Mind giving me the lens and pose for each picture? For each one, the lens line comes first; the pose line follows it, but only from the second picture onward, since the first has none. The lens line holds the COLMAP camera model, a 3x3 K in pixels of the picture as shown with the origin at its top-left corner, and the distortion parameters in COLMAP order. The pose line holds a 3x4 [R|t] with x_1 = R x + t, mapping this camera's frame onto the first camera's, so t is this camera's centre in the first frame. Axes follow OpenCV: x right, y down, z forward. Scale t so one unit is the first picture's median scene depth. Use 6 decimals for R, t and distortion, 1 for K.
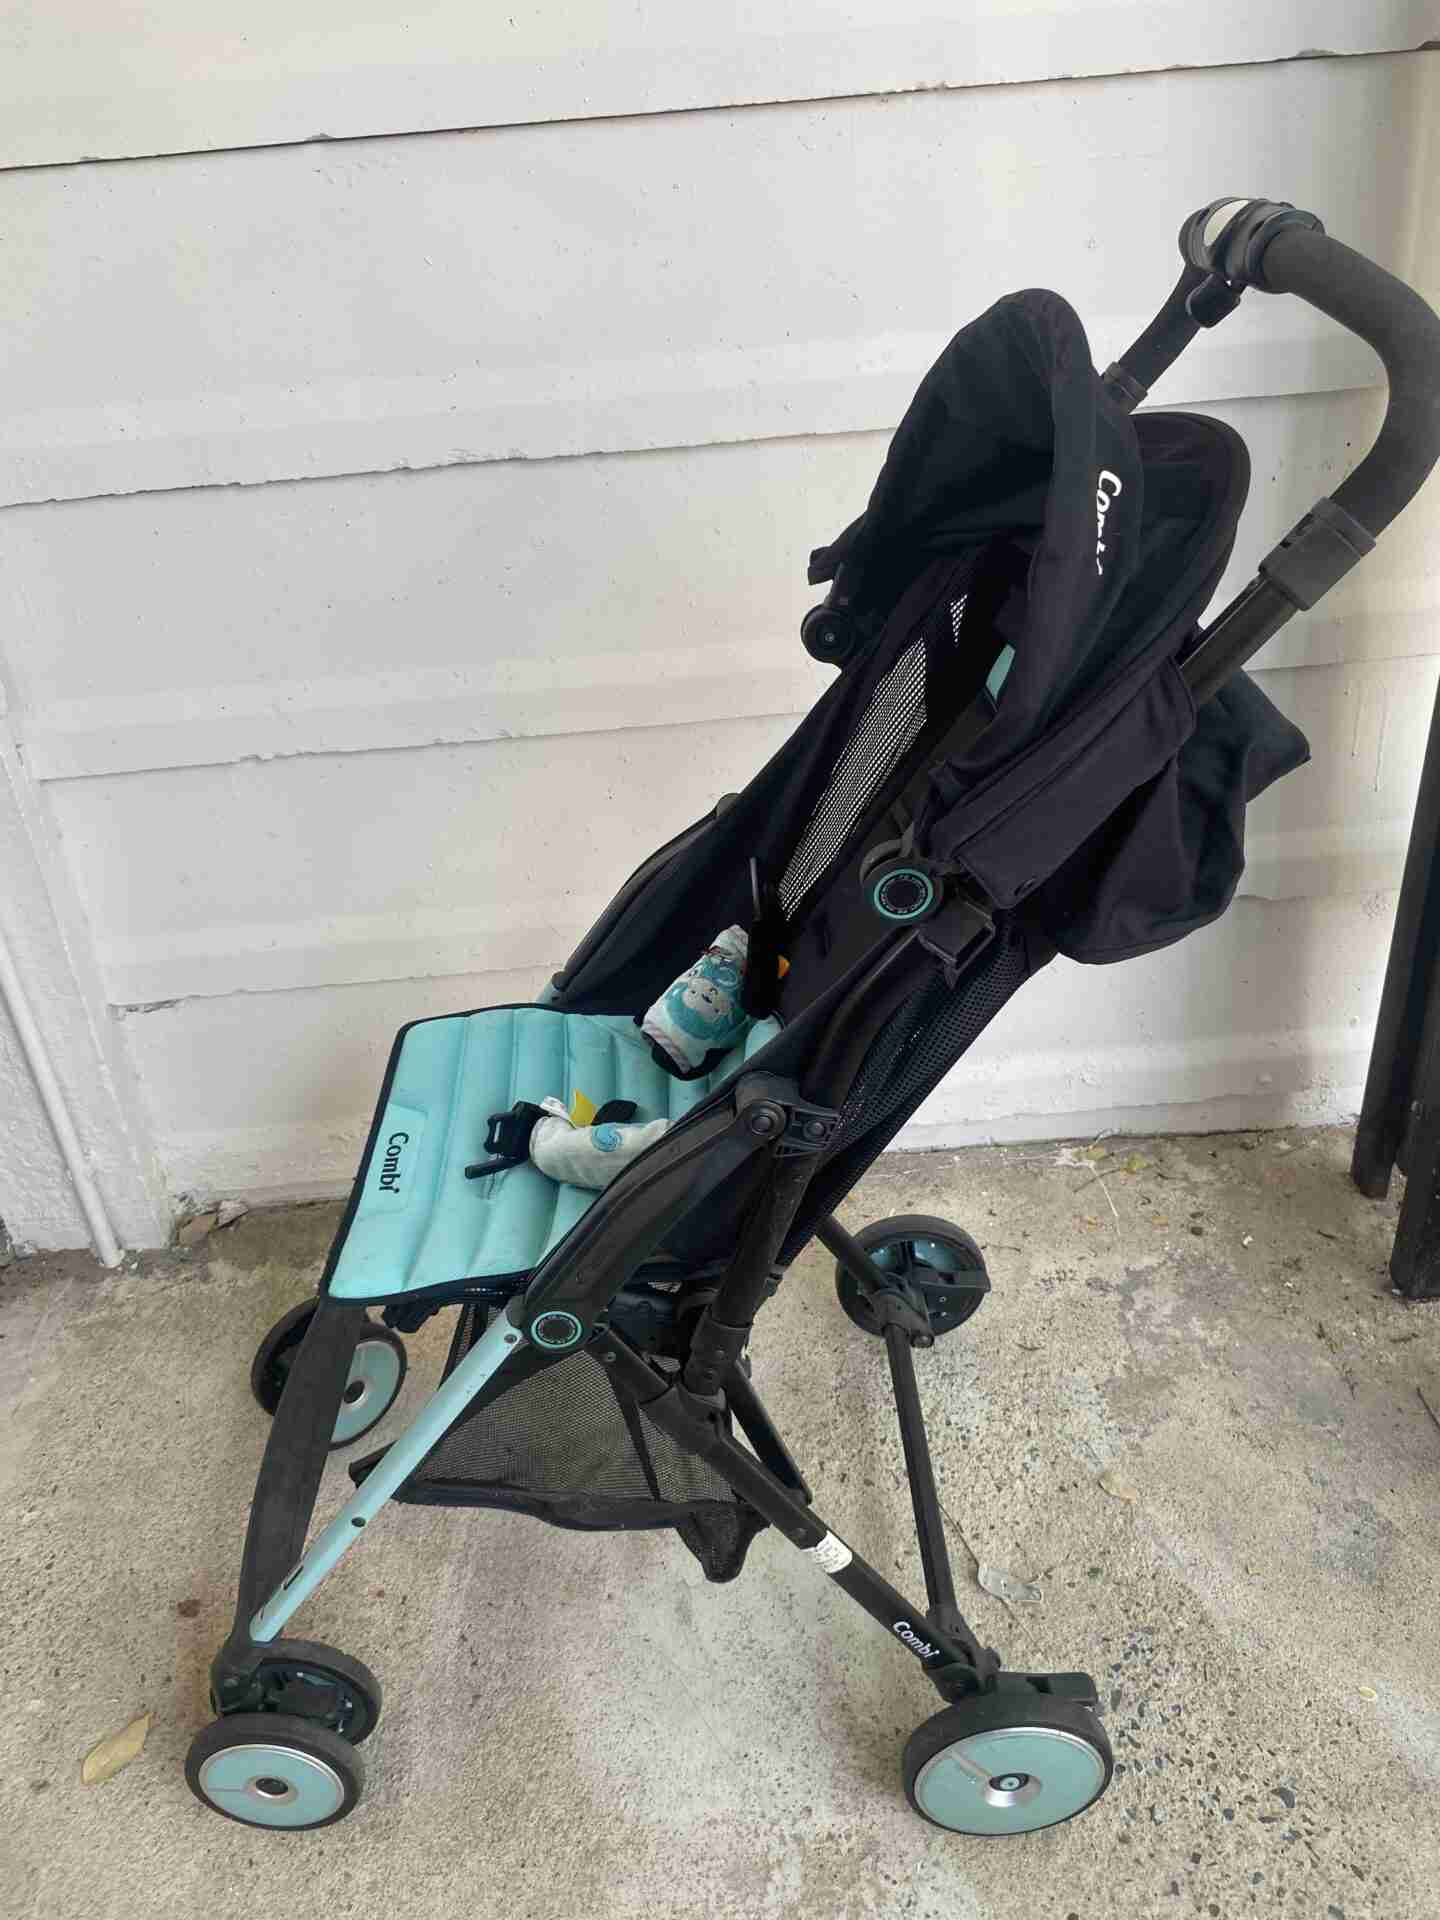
lens RADIAL K [[1477.5, 0, 722.2], [0, 1477.5, 941.6], [0, 0, 1]] dist [-0.012350, 0.005696]
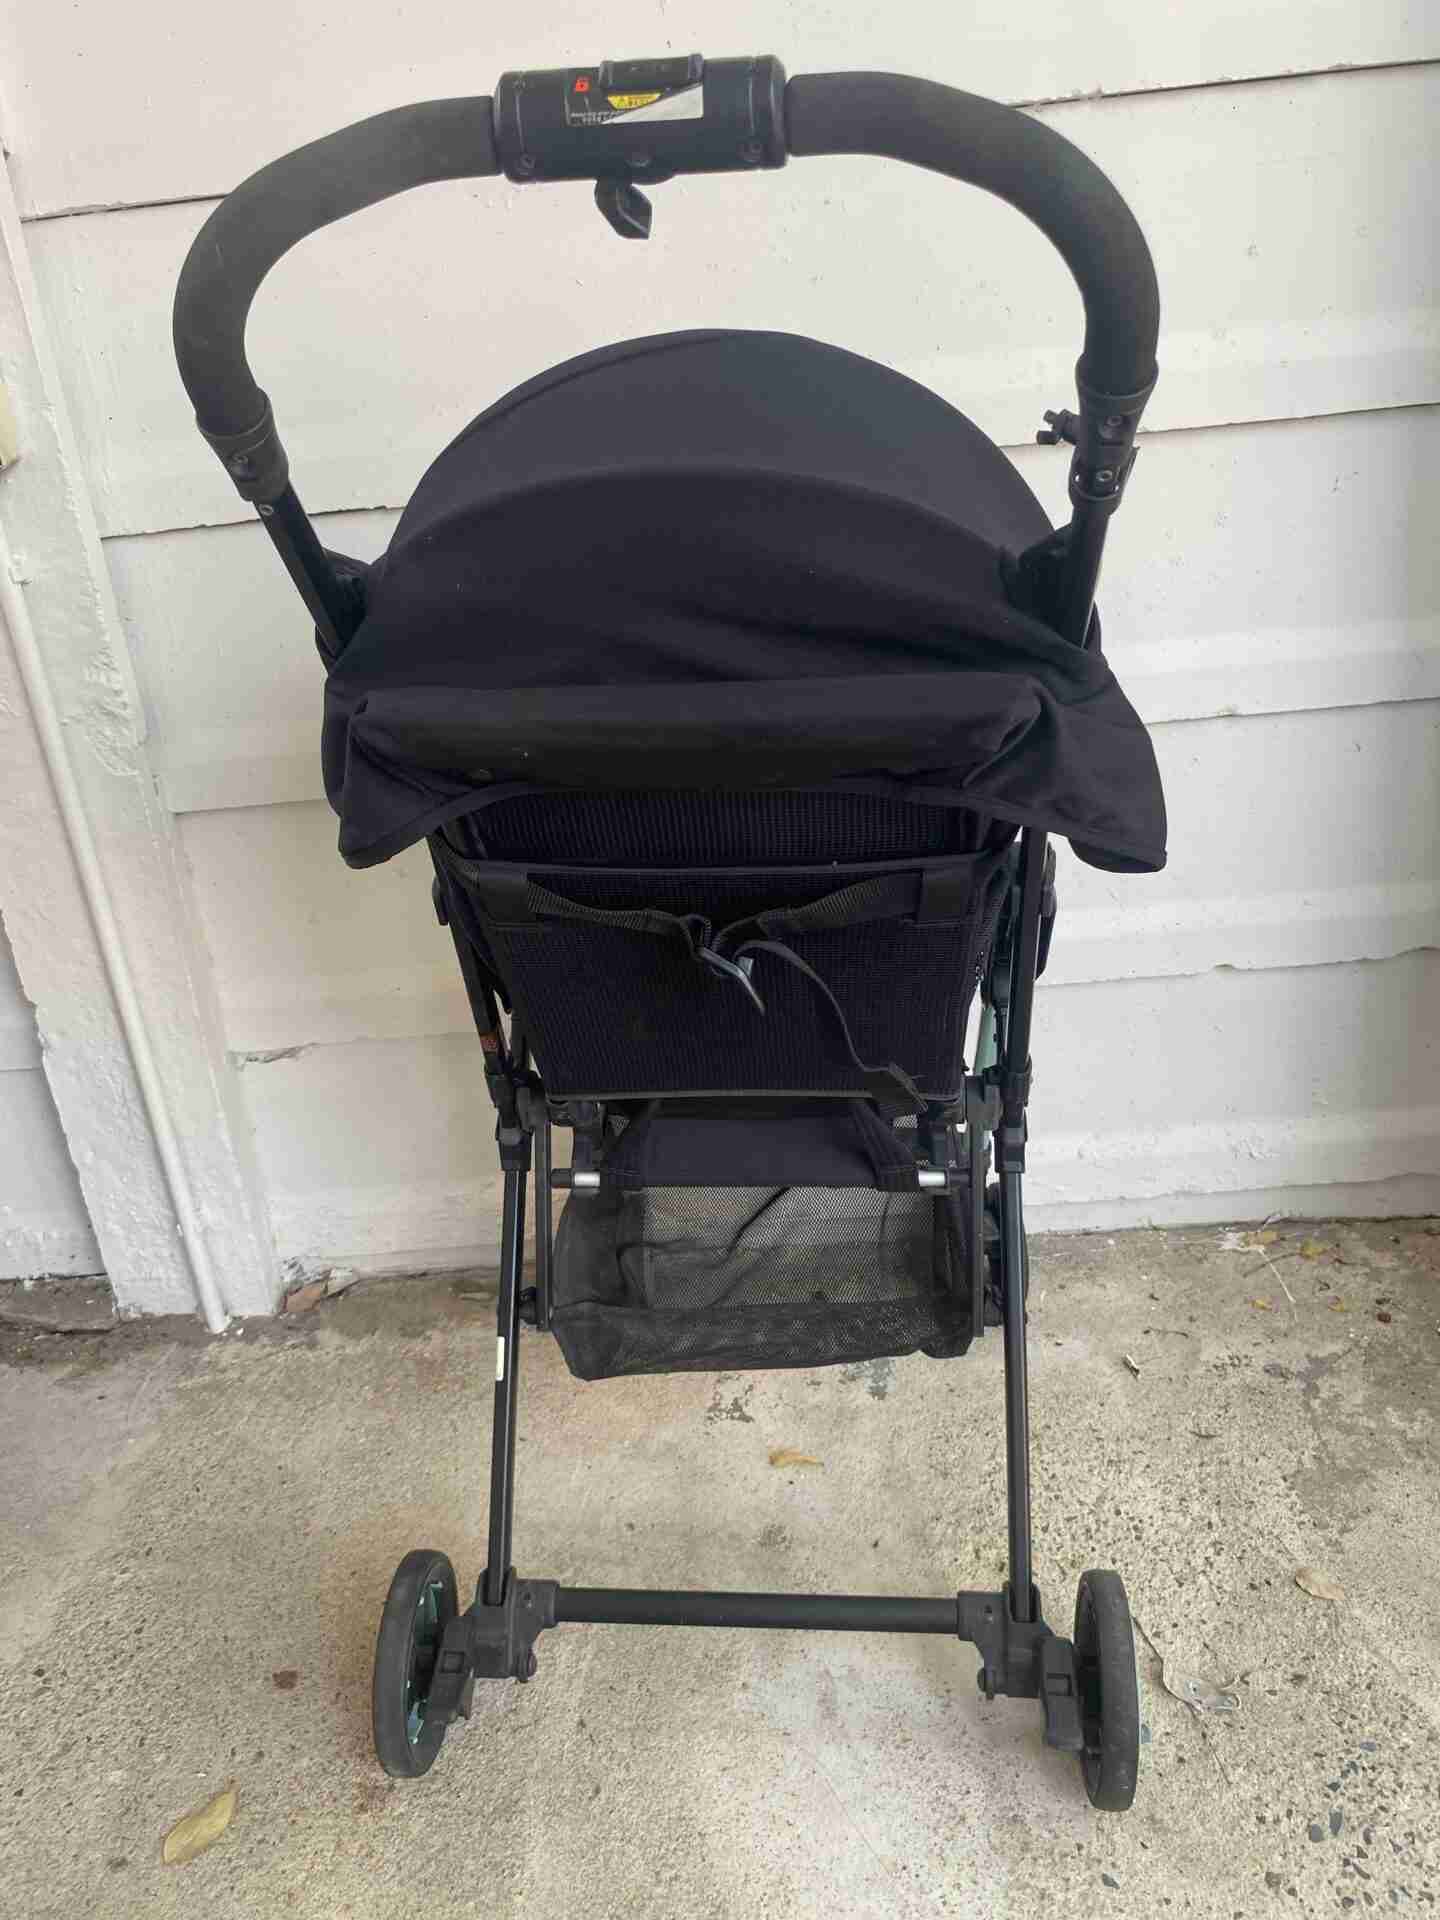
lens RADIAL K [[1477.5, 0, 711.1], [0, 1477.5, 949.8], [0, 0, 1]] dist [-0.012350, 0.005696]
pose [[0.997312, 0.004662, -0.073127, -0.030419], [-0.013069, 0.993290, -0.114913, 0.095065], [0.072100, 0.115560, 0.990680, 0.055059]]
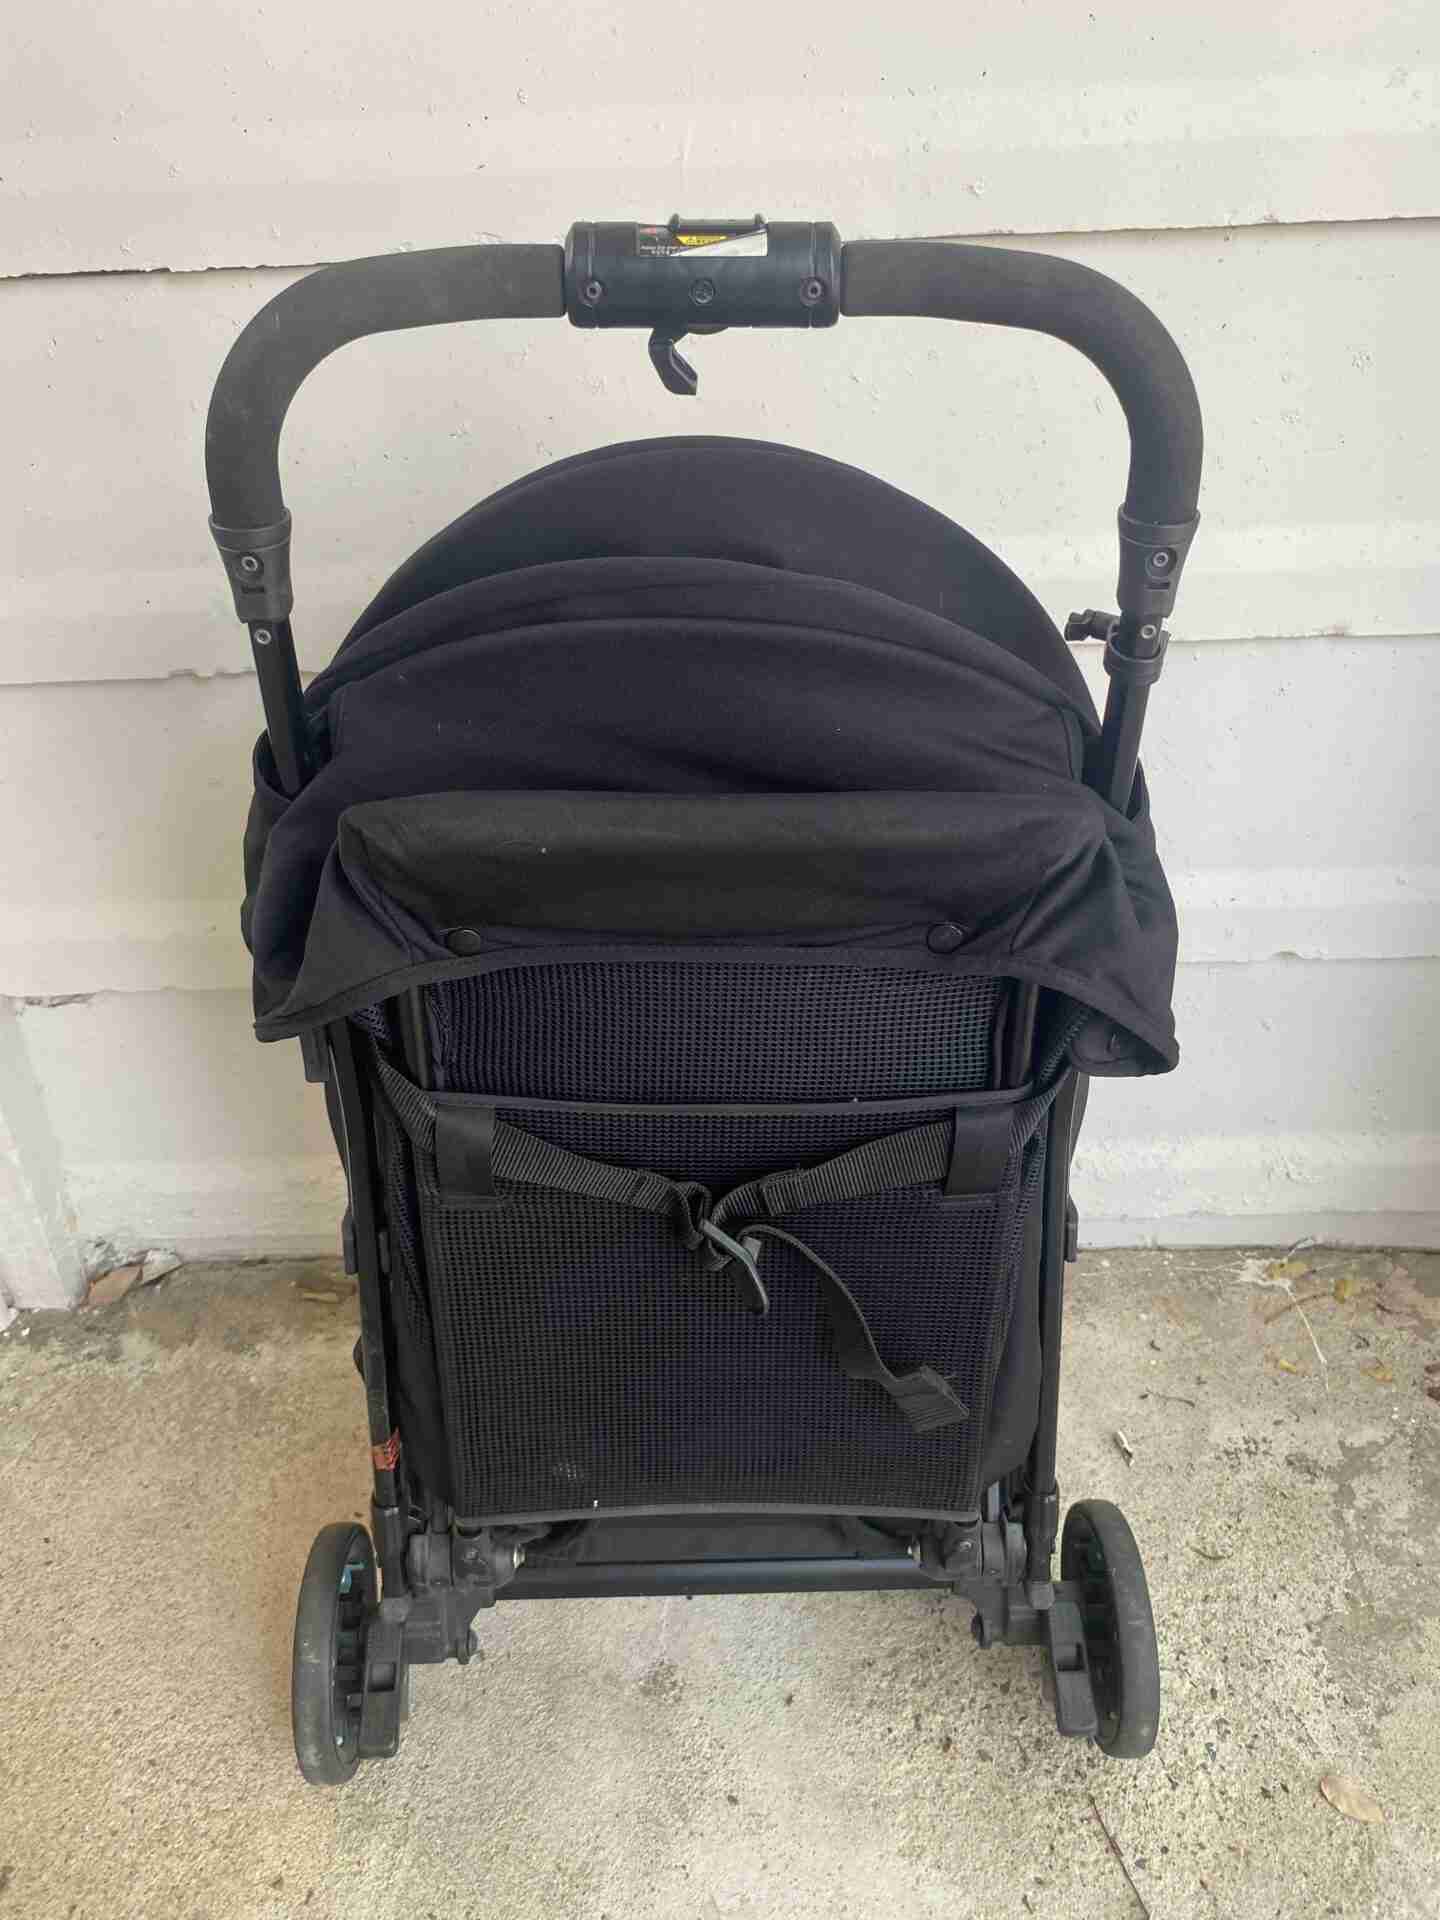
lens RADIAL K [[1477.5, 0, 720.0], [0, 1477.5, 947.8], [0, 0, 1]] dist [-0.012350, 0.005696]
pose [[0.997095, 0.062603, -0.043388, -0.019389], [-0.061643, 0.997830, 0.023124, -0.024439], [0.044742, -0.020382, 0.998791, 0.299381]]
